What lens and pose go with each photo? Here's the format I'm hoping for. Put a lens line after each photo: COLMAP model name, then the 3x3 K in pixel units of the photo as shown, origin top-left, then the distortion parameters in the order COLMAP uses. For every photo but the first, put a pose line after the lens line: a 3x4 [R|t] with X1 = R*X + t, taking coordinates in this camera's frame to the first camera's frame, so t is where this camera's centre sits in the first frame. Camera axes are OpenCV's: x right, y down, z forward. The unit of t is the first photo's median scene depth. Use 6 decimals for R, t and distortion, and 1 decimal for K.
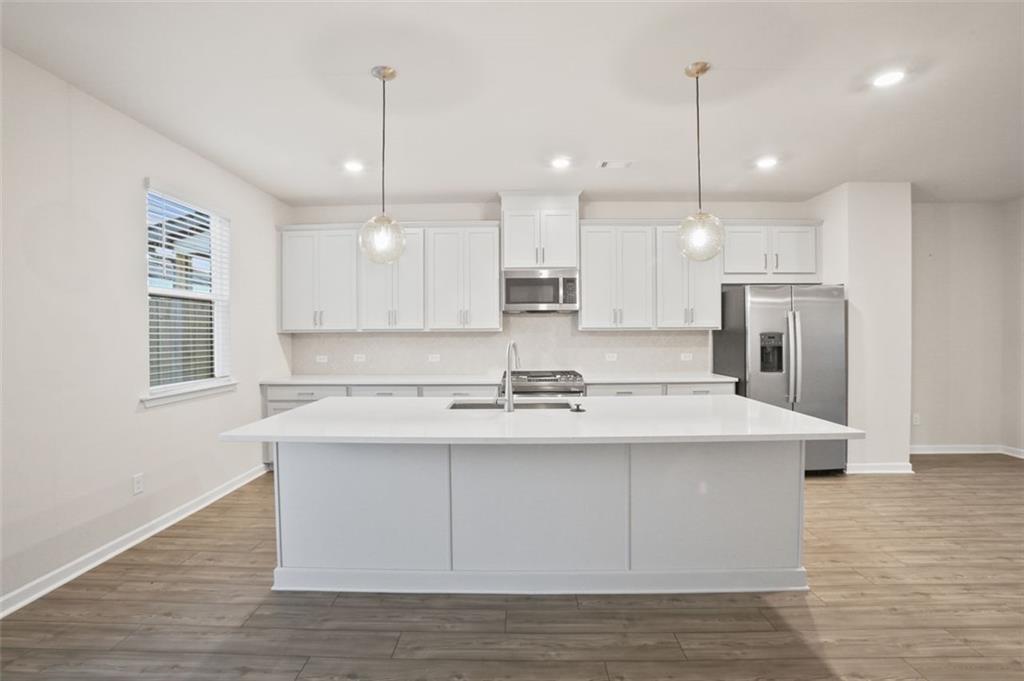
lens RADIAL K [[472.1, 0, 512.0], [0, 472.1, 340.5], [0, 0, 1]] dist [-0.074503, 0.030580]
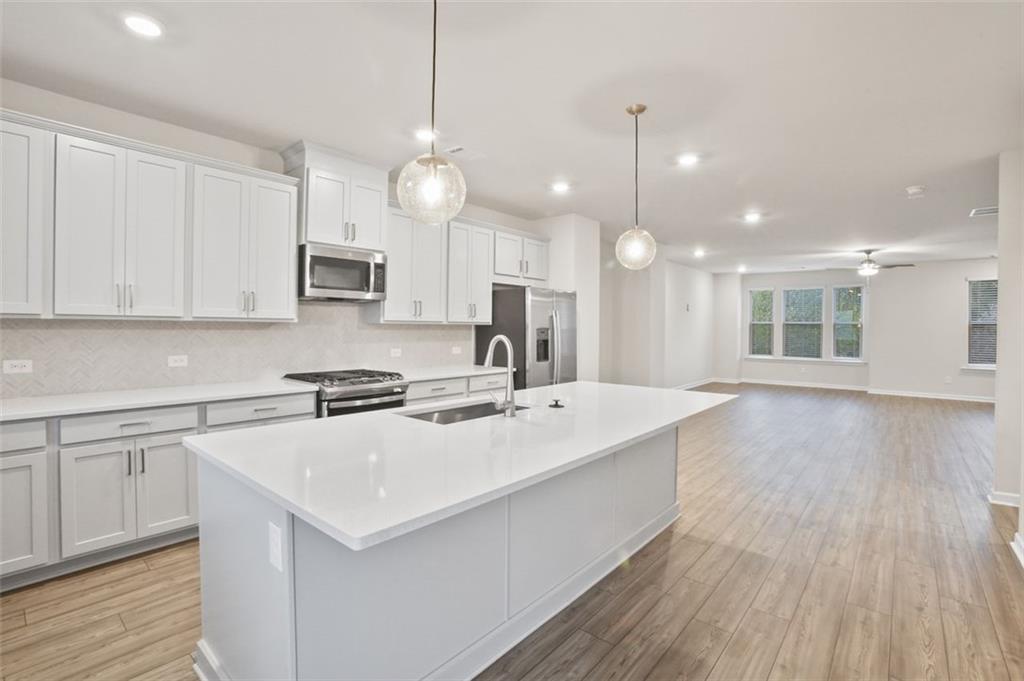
lens RADIAL K [[472.1, 0, 512.0], [0, 472.1, 340.5], [0, 0, 1]] dist [-0.074503, 0.030580]
pose [[0.648730, -0.009433, 0.760960, -0.388682], [-0.000992, 0.999912, 0.013241, -0.000807], [-0.761018, -0.009344, 0.648663, 0.252841]]
